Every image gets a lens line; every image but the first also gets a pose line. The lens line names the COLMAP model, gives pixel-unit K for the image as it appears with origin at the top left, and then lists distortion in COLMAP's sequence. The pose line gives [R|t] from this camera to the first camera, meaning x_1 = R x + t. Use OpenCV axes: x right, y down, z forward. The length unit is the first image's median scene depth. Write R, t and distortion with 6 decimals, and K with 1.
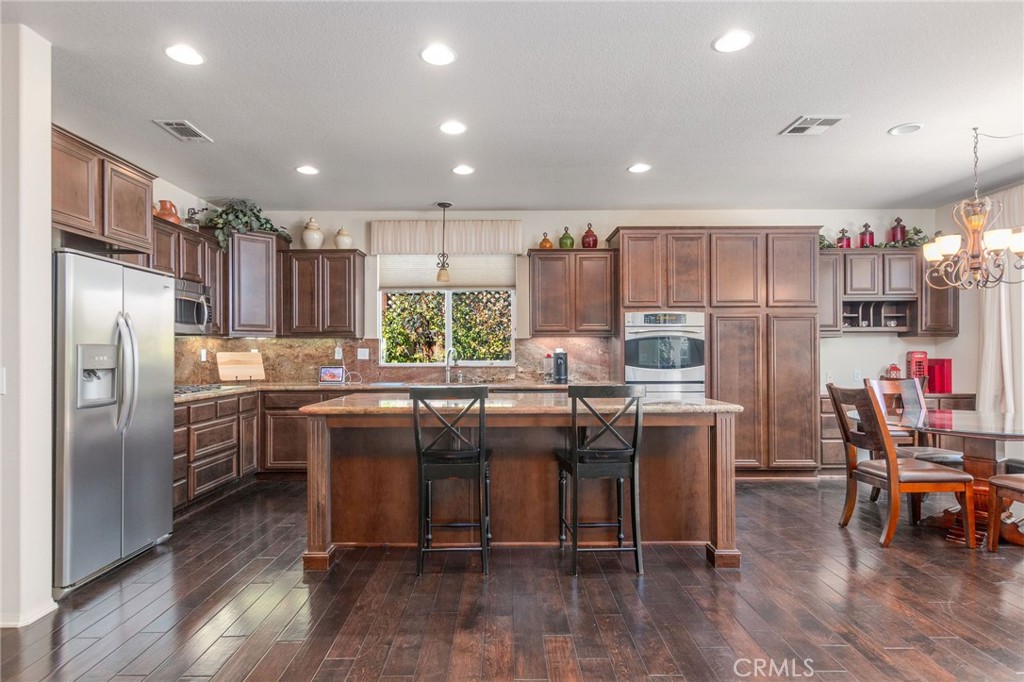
lens RADIAL K [[552.5, 0, 510.6], [0, 552.5, 349.2], [0, 0, 1]] dist [0.008668, 0.005800]
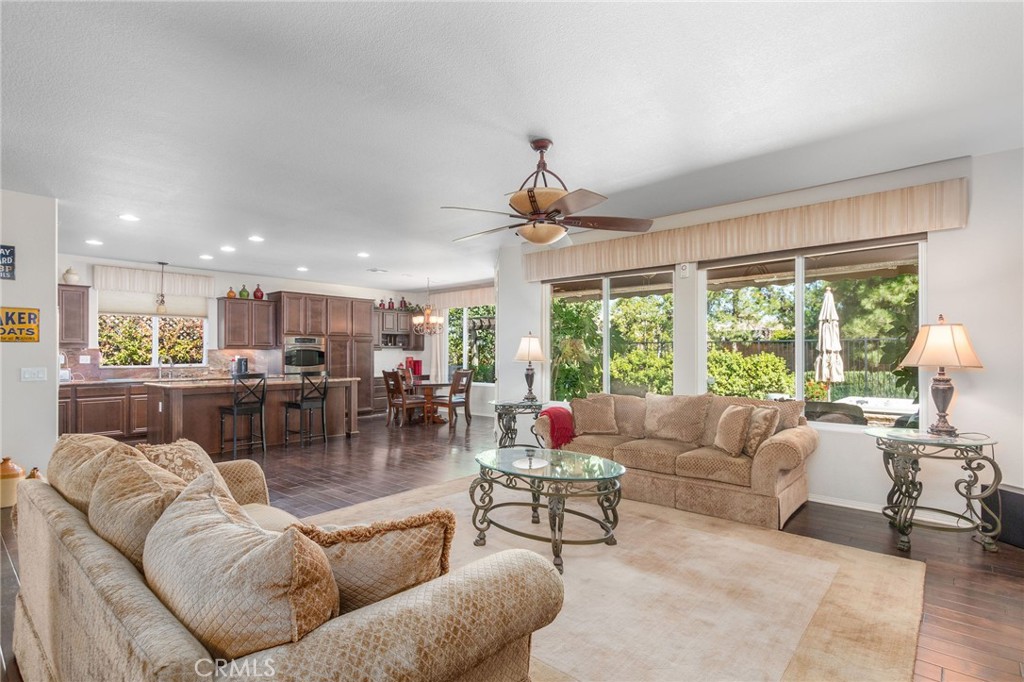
lens RADIAL K [[481.0, 0, 505.3], [0, 481.0, 350.0], [0, 0, 1]] dist [0.018507, -0.000132]
pose [[0.667969, 0.009279, 0.744131, -0.477758], [-0.005202, 0.999956, -0.007799, -0.011690], [-0.744171, 0.001339, 0.667988, -0.612439]]
